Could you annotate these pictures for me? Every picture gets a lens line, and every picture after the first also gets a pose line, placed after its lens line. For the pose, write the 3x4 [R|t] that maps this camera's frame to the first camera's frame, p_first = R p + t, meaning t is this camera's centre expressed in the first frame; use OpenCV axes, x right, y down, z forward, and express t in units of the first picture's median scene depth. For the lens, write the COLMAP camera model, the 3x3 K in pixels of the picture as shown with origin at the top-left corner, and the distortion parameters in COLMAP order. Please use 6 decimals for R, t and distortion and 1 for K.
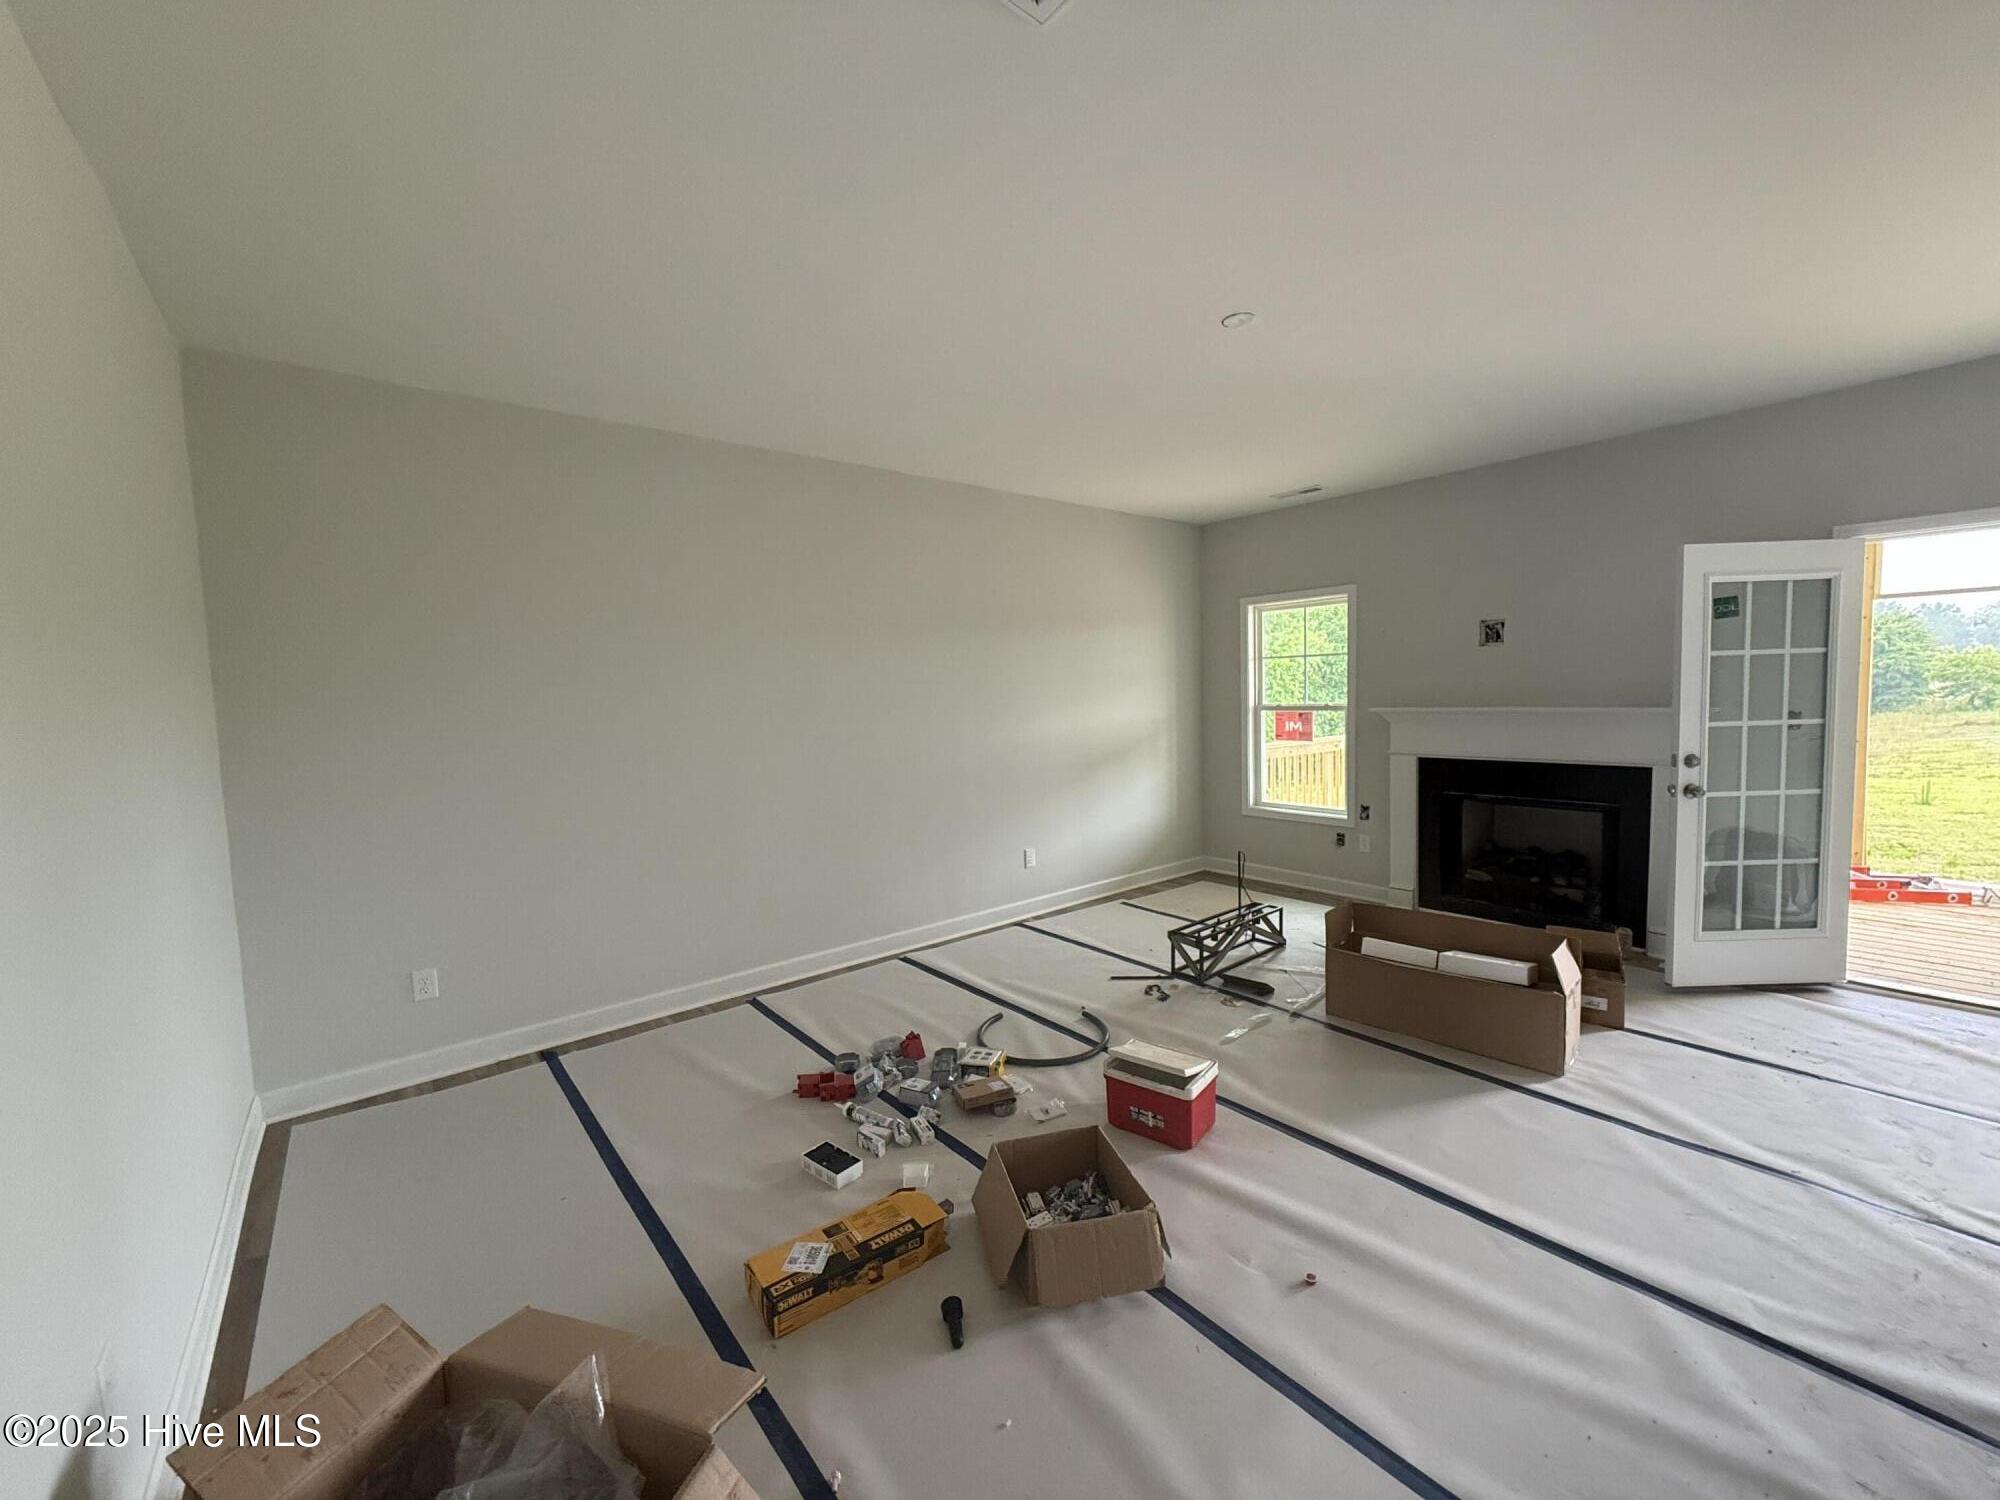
lens RADIAL K [[805.4, 0, 999.7], [0, 805.4, 755.2], [0, 0, 1]] dist [0.000636, 0.000834]
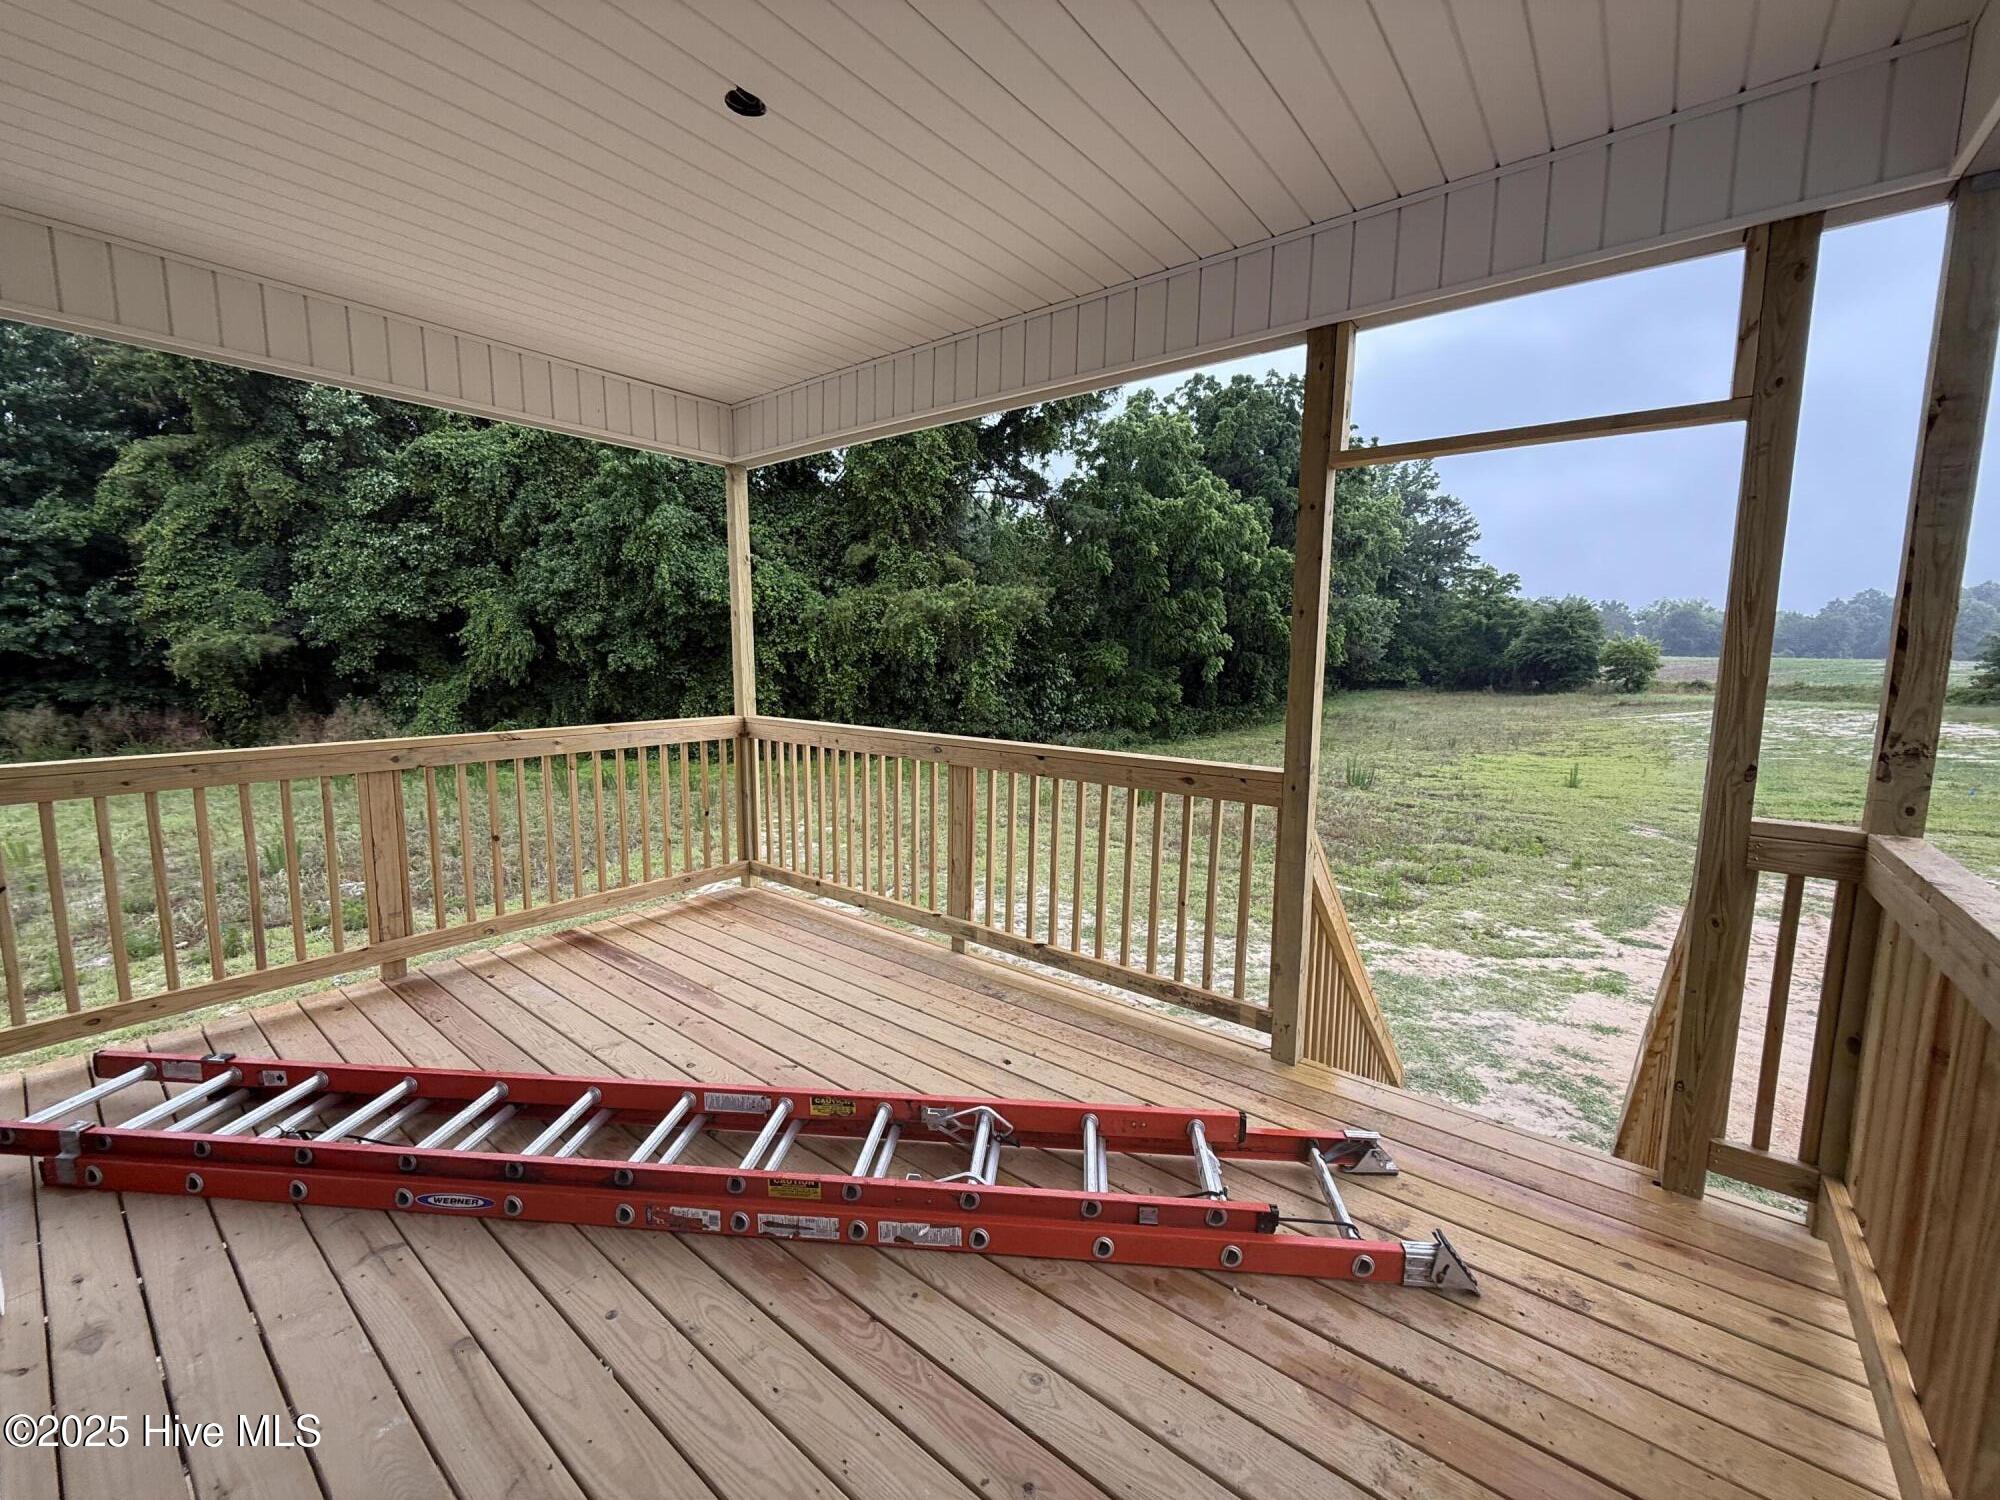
lens RADIAL K [[805.4, 0, 1003.2], [0, 805.4, 756.9], [0, 0, 1]] dist [0.000636, 0.000834]
pose [[0.976769, 0.010741, 0.214026, 0.127630], [-0.022701, 0.998310, 0.053503, -0.006926], [-0.213089, -0.057119, 0.975362, 0.093507]]
